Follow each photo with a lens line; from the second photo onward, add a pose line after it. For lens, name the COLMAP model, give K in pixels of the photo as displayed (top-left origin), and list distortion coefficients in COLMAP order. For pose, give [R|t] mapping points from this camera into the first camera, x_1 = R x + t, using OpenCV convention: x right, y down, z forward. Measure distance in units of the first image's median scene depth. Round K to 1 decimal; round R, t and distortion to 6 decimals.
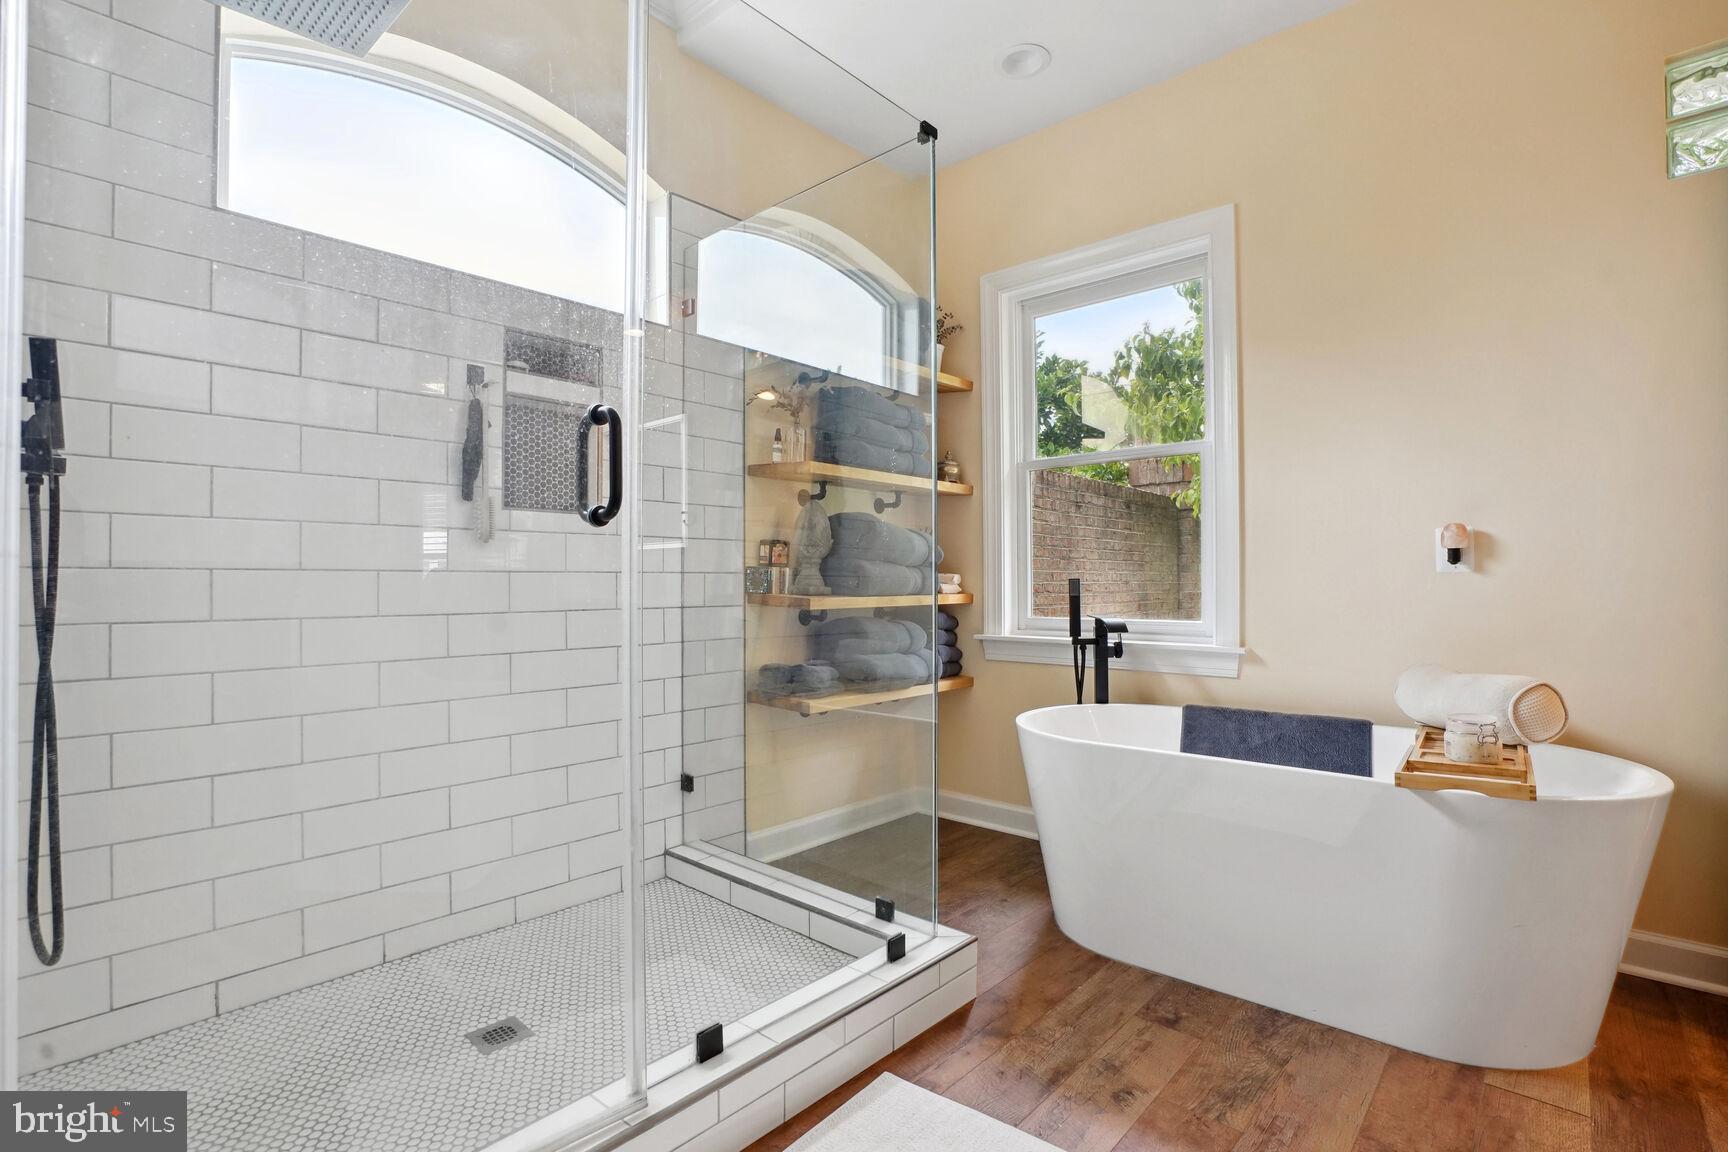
lens RADIAL K [[804.7, 0, 856.0], [0, 804.7, 578.3], [0, 0, 1]] dist [-0.048283, 0.014639]
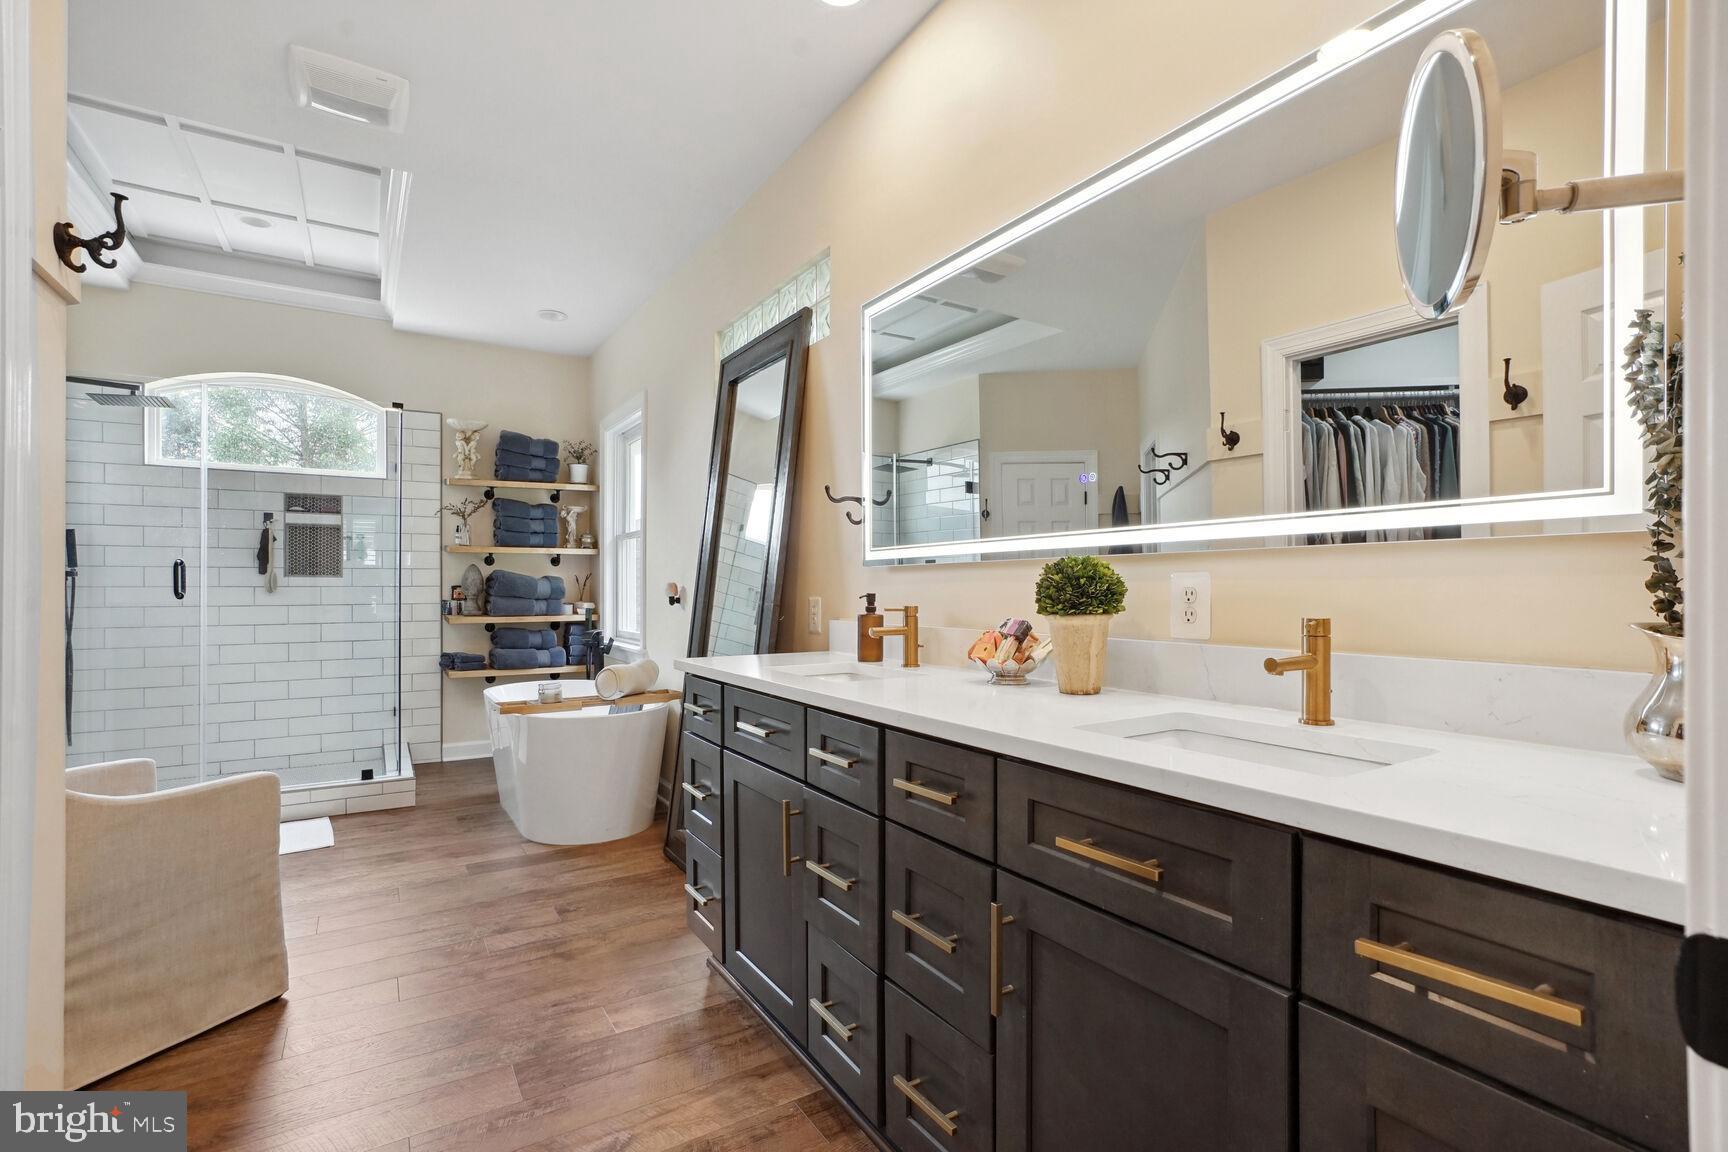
lens RADIAL K [[804.7, 0, 876.1], [0, 804.7, 587.0], [0, 0, 1]] dist [-0.048283, 0.014639]
pose [[0.962706, 0.001861, -0.270545, 1.726857], [-0.002105, 0.999998, -0.000614, -0.059715], [0.270543, 0.001161, 0.962707, -0.648085]]
